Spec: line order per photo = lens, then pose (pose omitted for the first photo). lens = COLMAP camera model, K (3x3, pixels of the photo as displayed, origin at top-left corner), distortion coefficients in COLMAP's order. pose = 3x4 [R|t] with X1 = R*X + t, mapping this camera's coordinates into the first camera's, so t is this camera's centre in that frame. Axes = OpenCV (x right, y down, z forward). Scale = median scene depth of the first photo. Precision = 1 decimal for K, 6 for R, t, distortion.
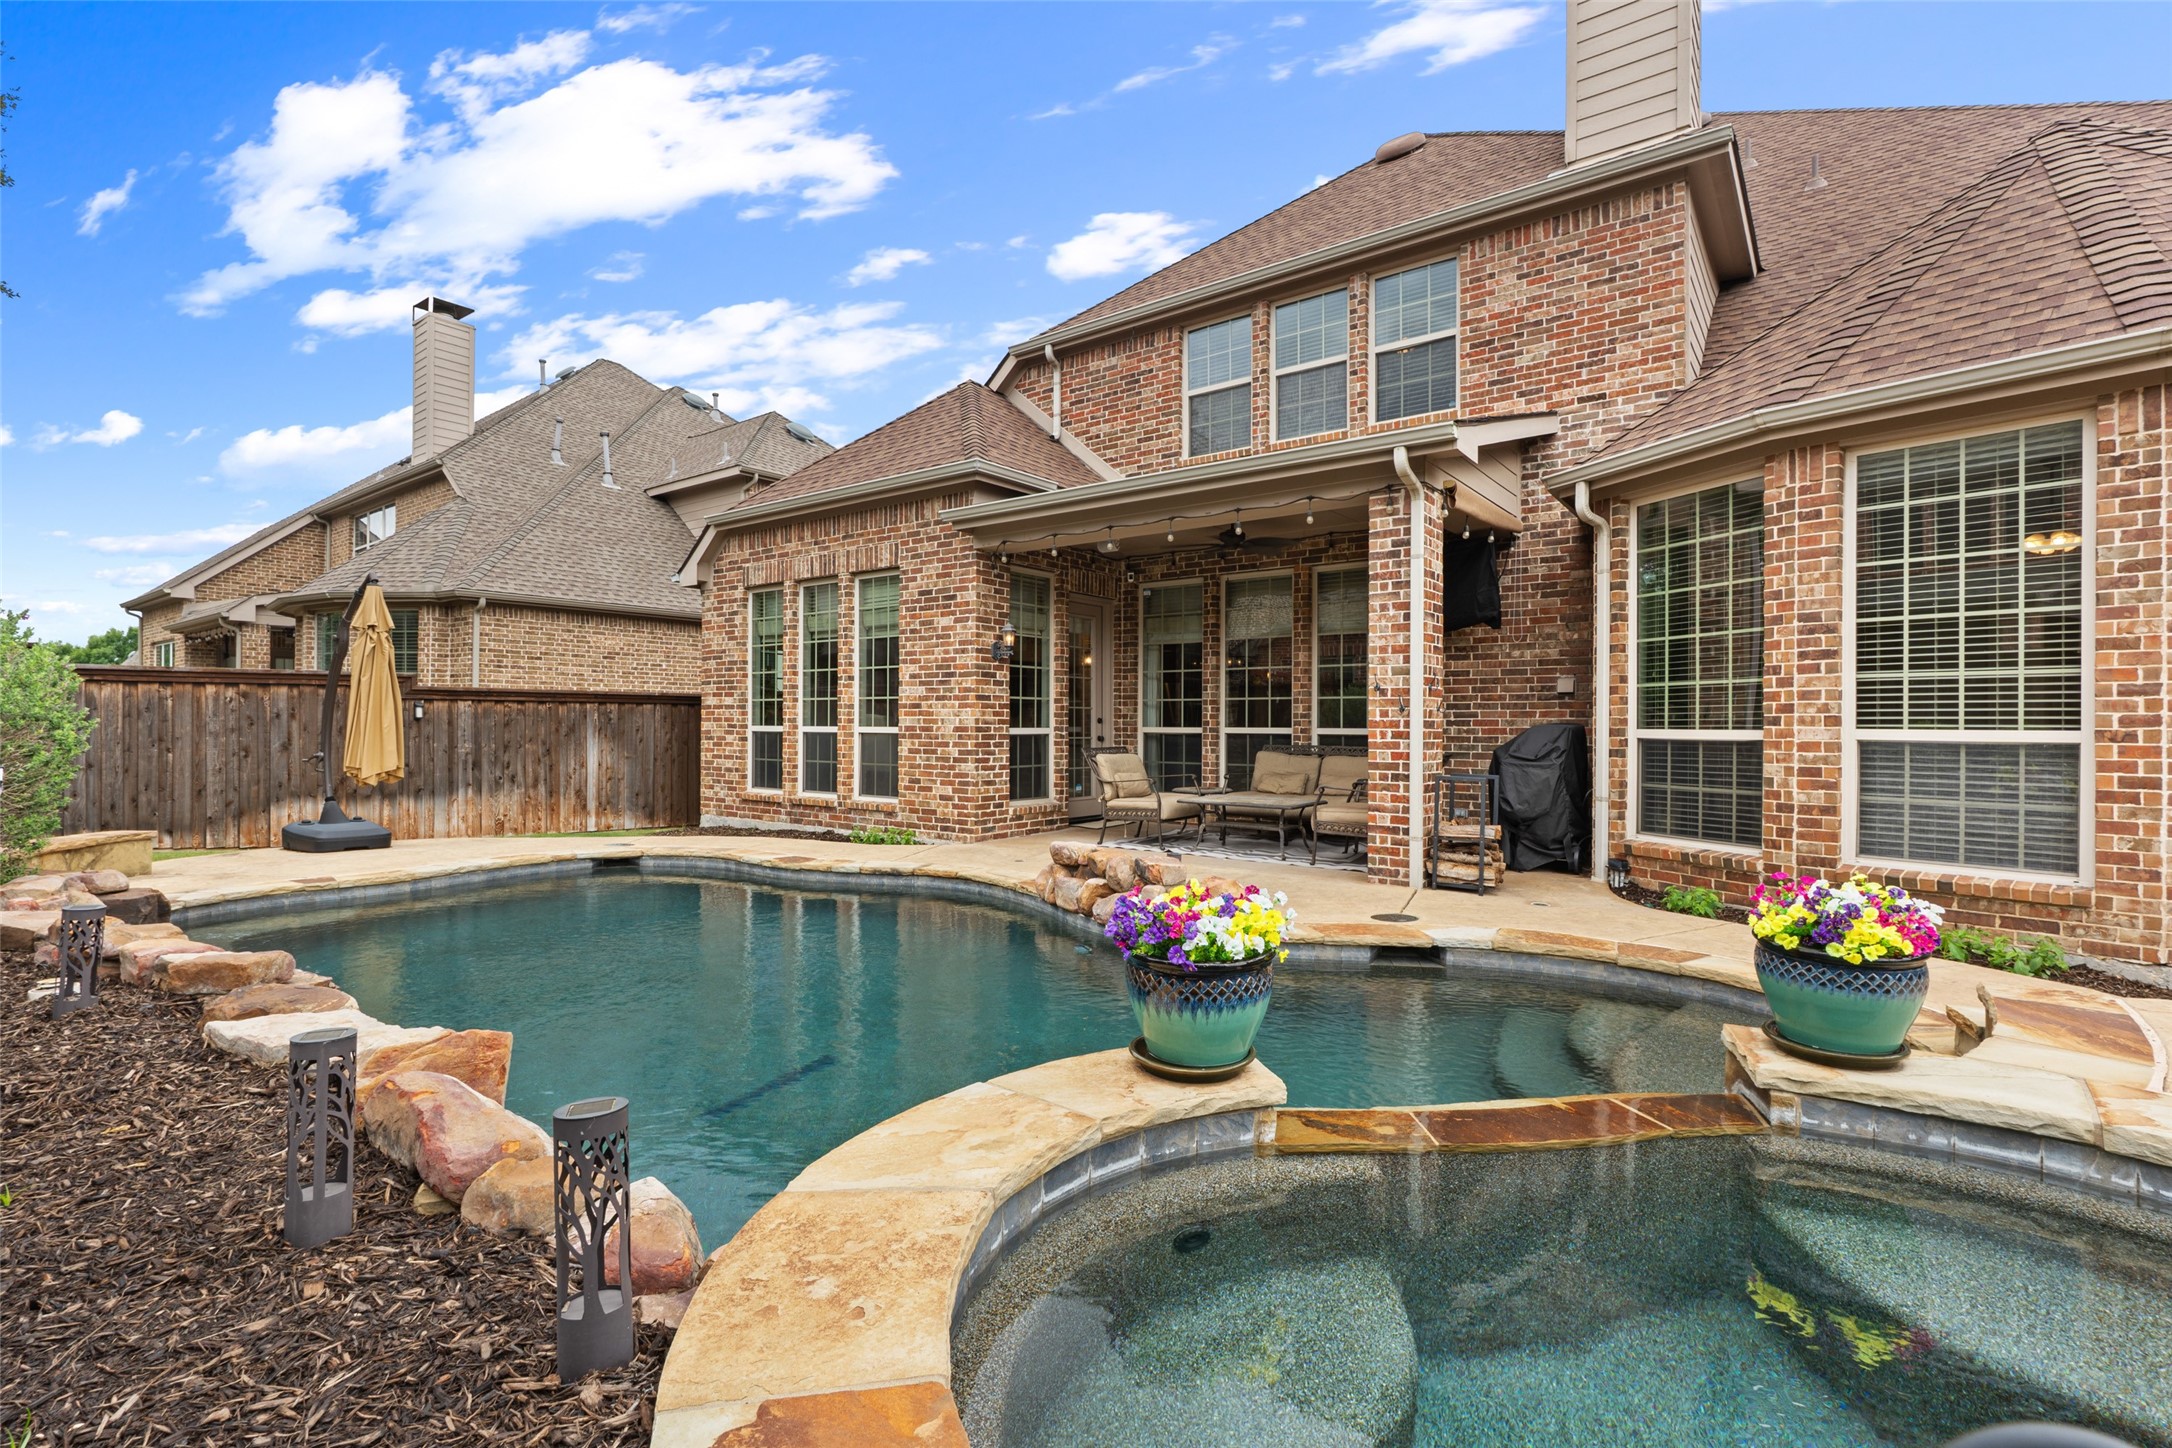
lens RADIAL K [[1035.4, 0, 1081.2], [0, 1035.4, 713.9], [0, 0, 1]] dist [-0.005568, -0.000184]
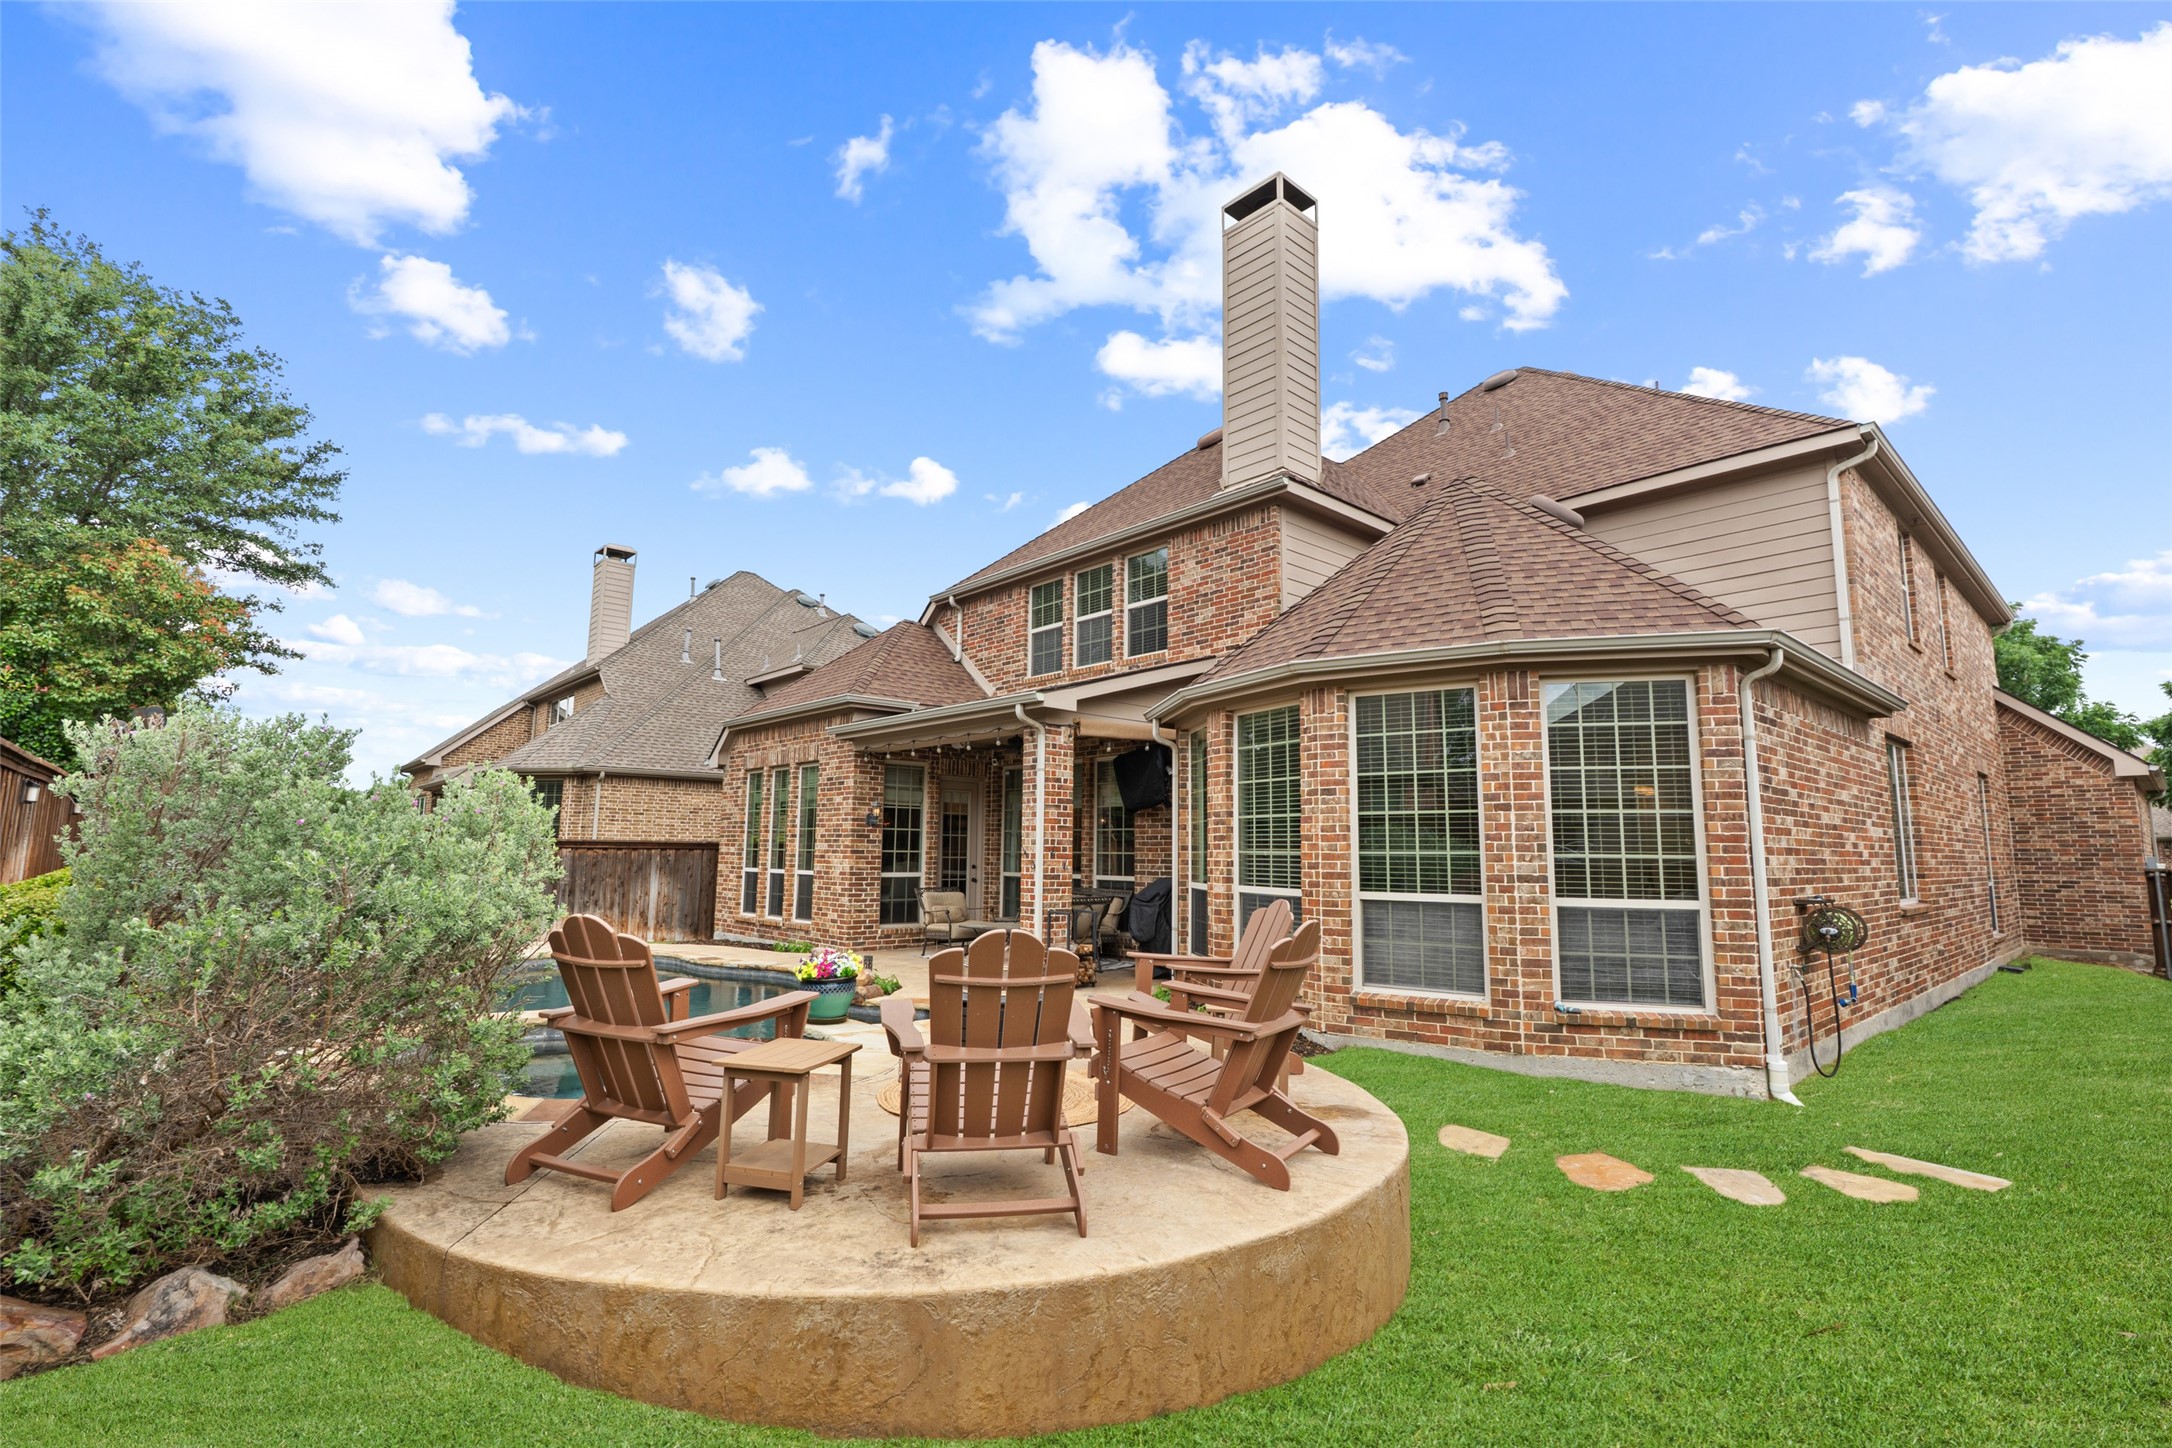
lens RADIAL K [[1035.4, 0, 1081.2], [0, 1035.4, 713.9], [0, 0, 1]] dist [-0.005568, -0.000184]
pose [[0.981814, -0.018620, -0.188930, 0.426047], [-0.004940, 0.992336, -0.123472, -0.025903], [0.189781, 0.122160, 0.974197, -0.333970]]
